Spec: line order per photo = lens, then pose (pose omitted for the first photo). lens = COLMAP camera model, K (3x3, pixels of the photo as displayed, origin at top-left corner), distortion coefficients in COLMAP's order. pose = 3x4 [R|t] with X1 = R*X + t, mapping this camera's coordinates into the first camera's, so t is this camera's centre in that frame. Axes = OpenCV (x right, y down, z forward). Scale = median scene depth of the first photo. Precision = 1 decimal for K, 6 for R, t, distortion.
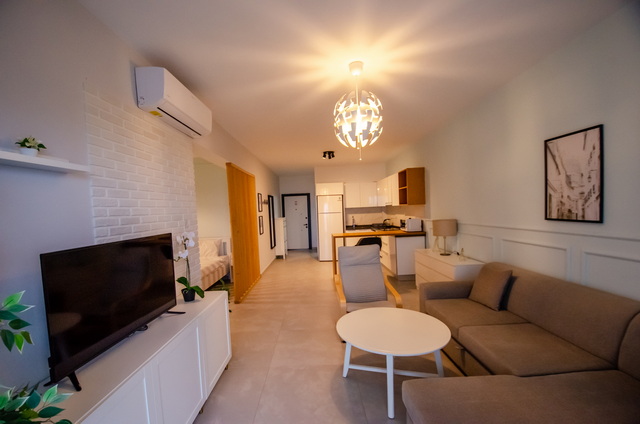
lens RADIAL K [[276.7, 0, 312.4], [0, 276.7, 222.7], [0, 0, 1]] dist [0.004530, -0.016264]
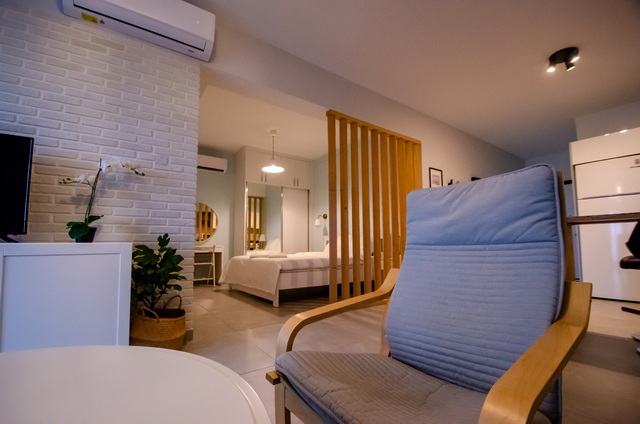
lens RADIAL K [[276.7, 0, 312.4], [0, 276.7, 222.7], [0, 0, 1]] dist [0.004530, -0.016264]
pose [[0.579436, -0.026294, -0.814594, 0.383845], [-0.060190, 0.995370, -0.074943, 0.197537], [0.812792, 0.092455, 0.575170, 0.859259]]
